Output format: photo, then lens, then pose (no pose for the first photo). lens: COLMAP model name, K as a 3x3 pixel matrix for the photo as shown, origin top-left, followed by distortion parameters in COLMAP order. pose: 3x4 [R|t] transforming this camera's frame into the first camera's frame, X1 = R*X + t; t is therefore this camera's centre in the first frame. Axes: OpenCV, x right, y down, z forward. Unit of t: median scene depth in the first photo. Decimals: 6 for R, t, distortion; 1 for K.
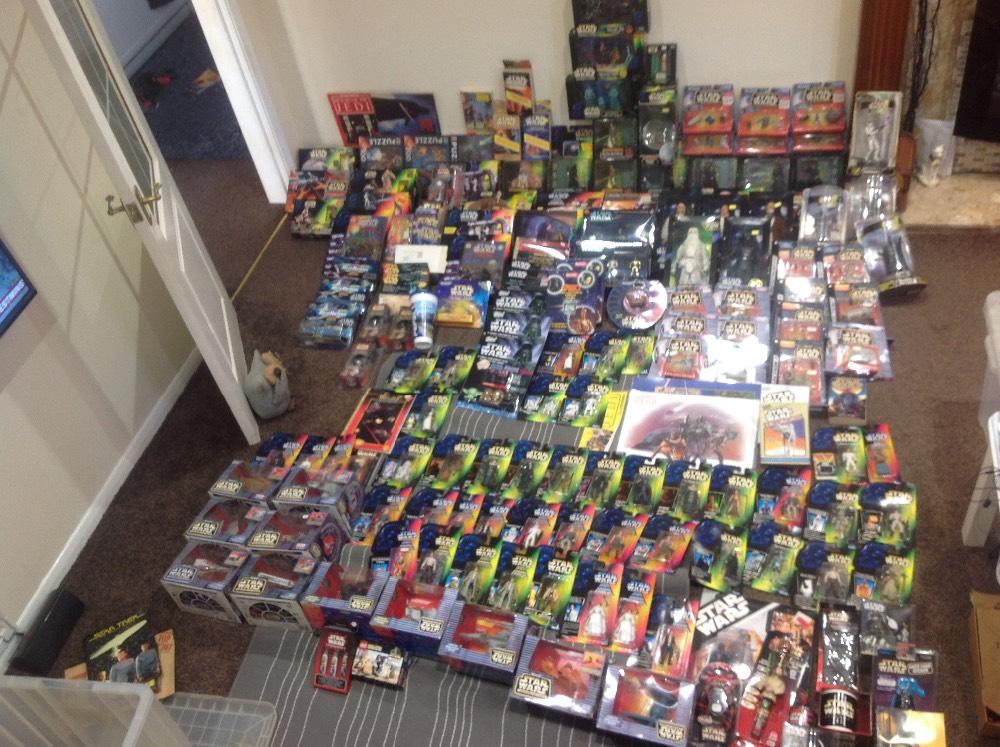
lens RADIAL K [[993.8, 0, 477.9], [0, 993.8, 372.7], [0, 0, 1]] dist [0.189624, -0.434631]
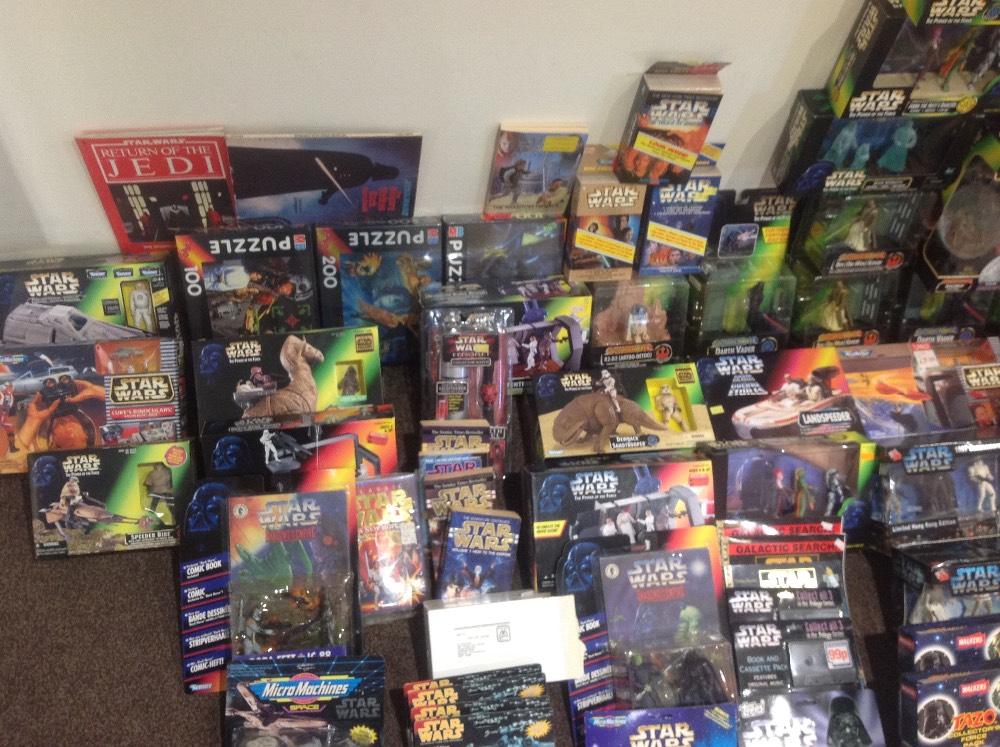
lens RADIAL K [[1005.0, 0, 535.1], [0, 1005.0, 388.6], [0, 0, 1]] dist [0.177775, -0.517515]
pose [[0.893177, -0.183349, 0.410630, -0.189421], [0.077948, 0.962410, 0.260176, -0.309488], [-0.442897, -0.200376, 0.873894, 0.715159]]
